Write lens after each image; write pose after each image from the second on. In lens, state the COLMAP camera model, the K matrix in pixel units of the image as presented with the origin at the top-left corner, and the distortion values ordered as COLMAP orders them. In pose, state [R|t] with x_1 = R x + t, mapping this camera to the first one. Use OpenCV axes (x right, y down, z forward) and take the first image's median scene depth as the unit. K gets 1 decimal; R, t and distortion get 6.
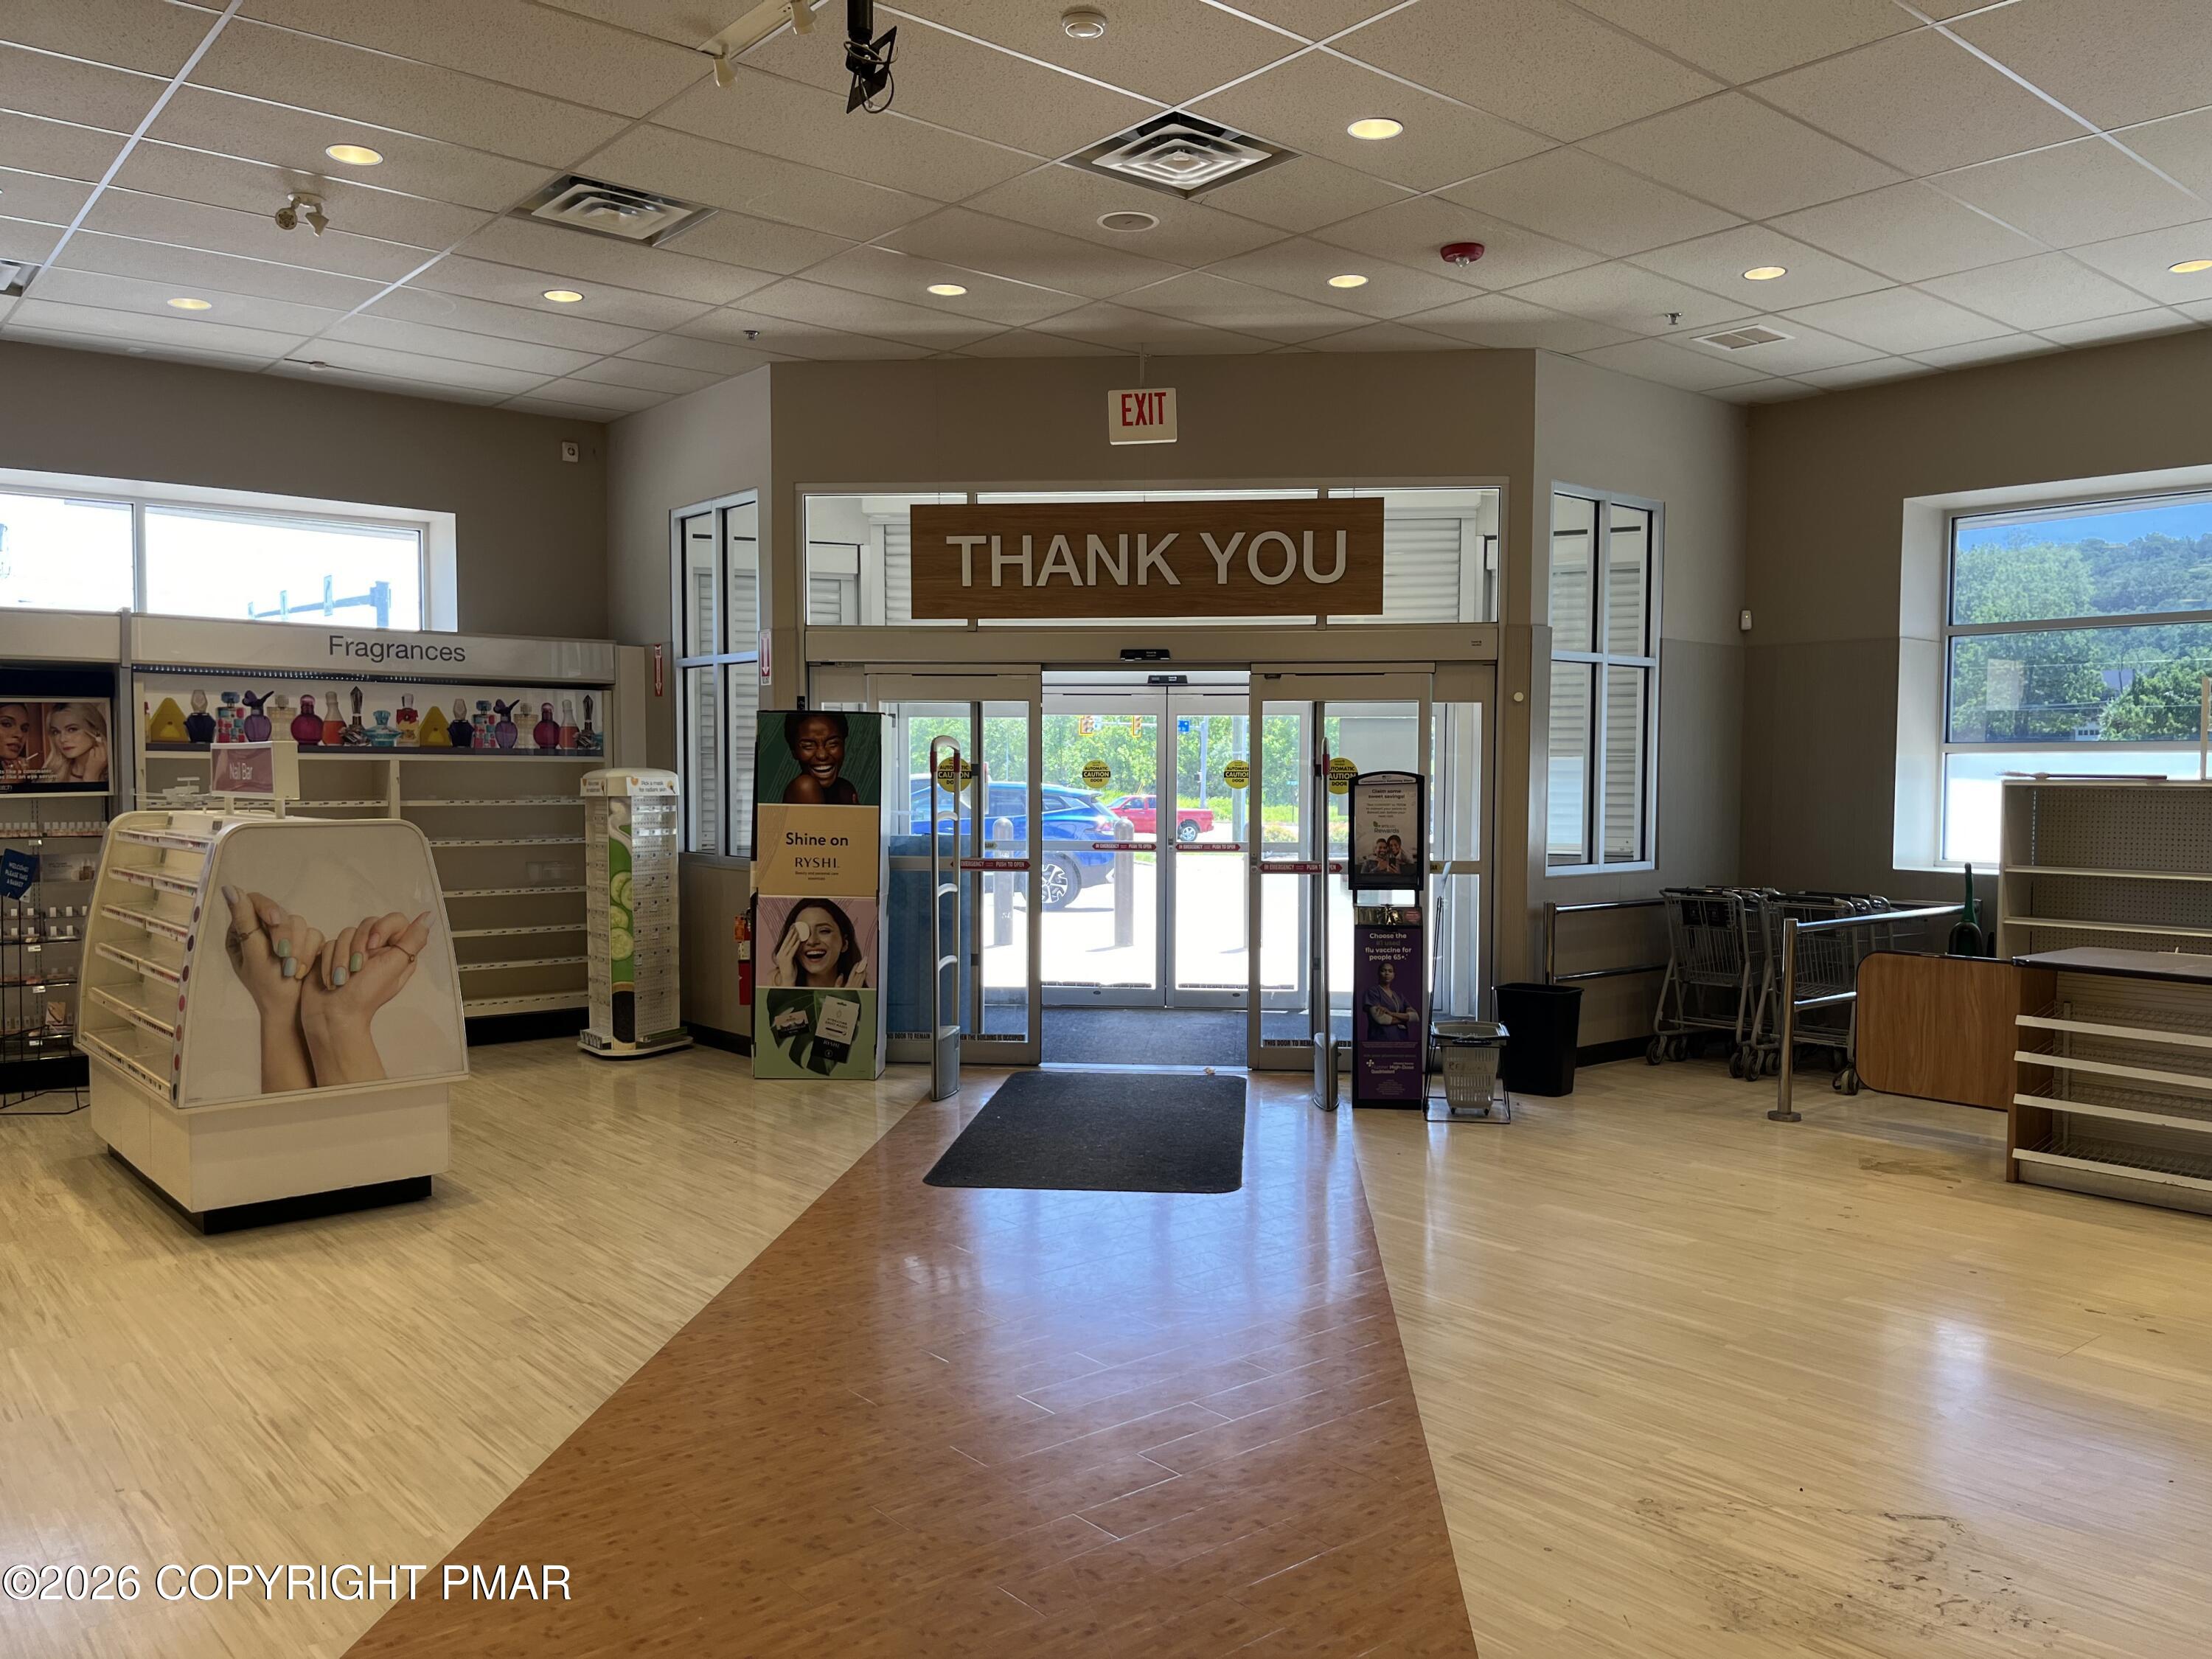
lens RADIAL K [[1672.7, 0, 1126.1], [0, 1672.7, 839.6], [0, 0, 1]] dist [0.097169, -0.134448]
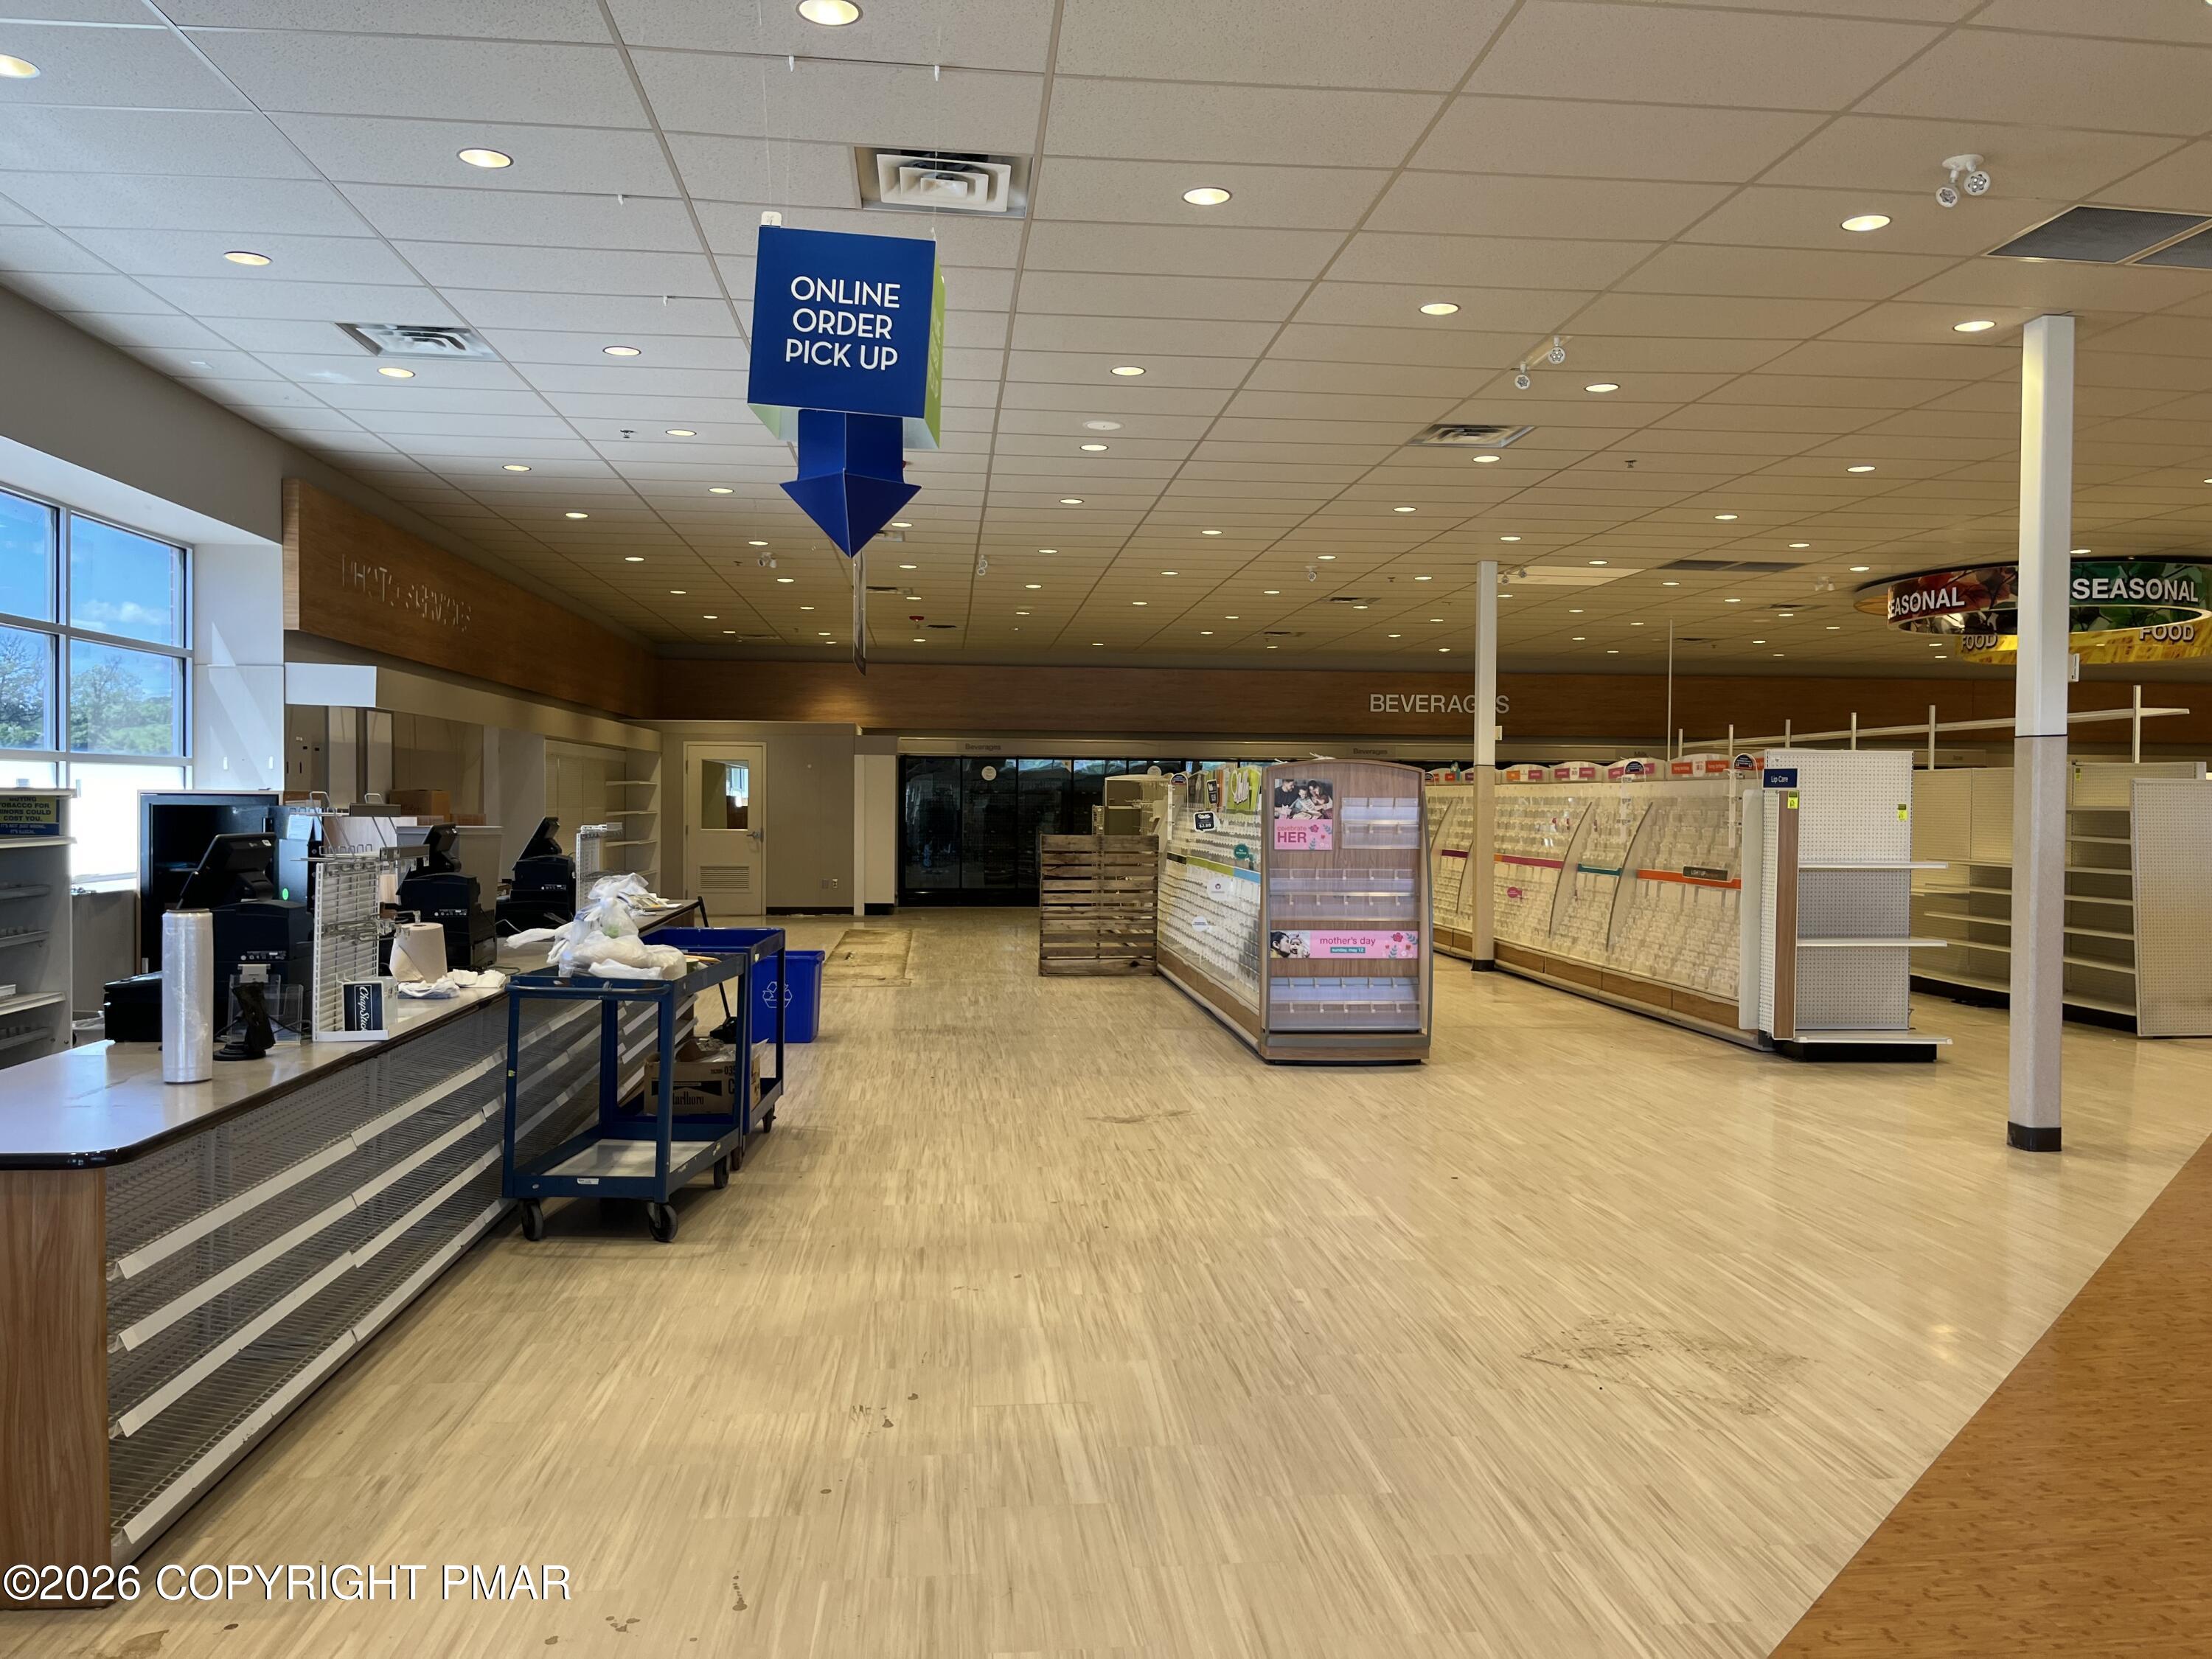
lens RADIAL K [[1672.7, 0, 1126.1], [0, 1672.7, 839.6], [0, 0, 1]] dist [0.097169, -0.134448]
pose [[-0.830210, -0.024441, 0.556915, 0.017738], [0.009947, 0.998230, 0.058637, -0.078105], [-0.557362, 0.054221, -0.828497, 2.146608]]
